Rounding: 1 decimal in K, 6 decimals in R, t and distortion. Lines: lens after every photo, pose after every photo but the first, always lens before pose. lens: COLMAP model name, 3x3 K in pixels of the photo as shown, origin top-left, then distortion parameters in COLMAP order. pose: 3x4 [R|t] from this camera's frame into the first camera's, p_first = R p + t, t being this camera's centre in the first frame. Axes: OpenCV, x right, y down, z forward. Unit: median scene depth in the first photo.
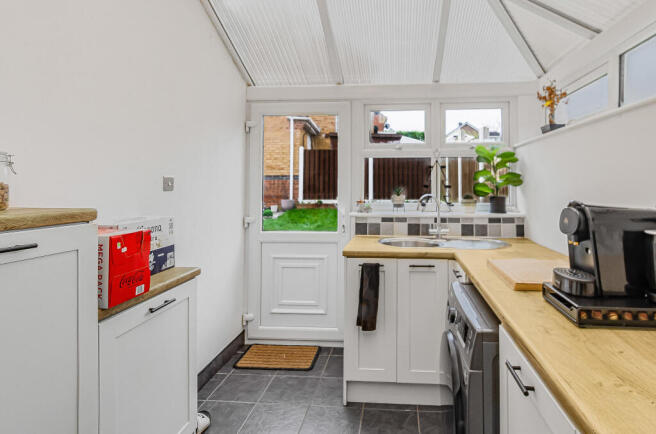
lens RADIAL K [[342.0, 0, 348.7], [0, 342.0, 177.0], [0, 0, 1]] dist [0.024099, -0.000391]
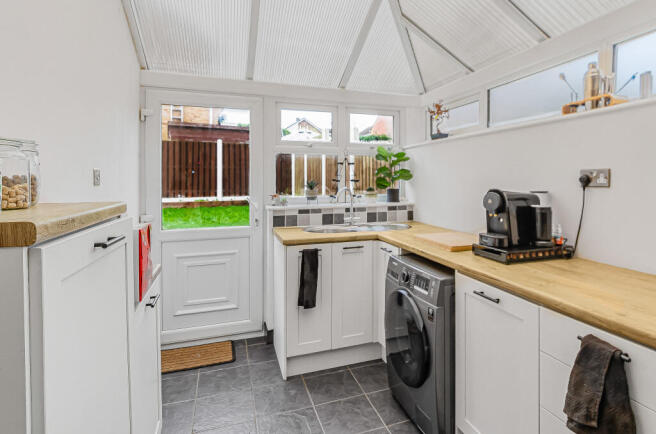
lens RADIAL K [[342.0, 0, 348.7], [0, 342.0, 177.0], [0, 0, 1]] dist [0.024099, -0.000391]
pose [[0.921664, 0.001984, 0.387983, -0.189638], [-0.007458, 0.999893, 0.012603, 0.000973], [-0.387917, -0.014509, 0.921580, -0.058818]]
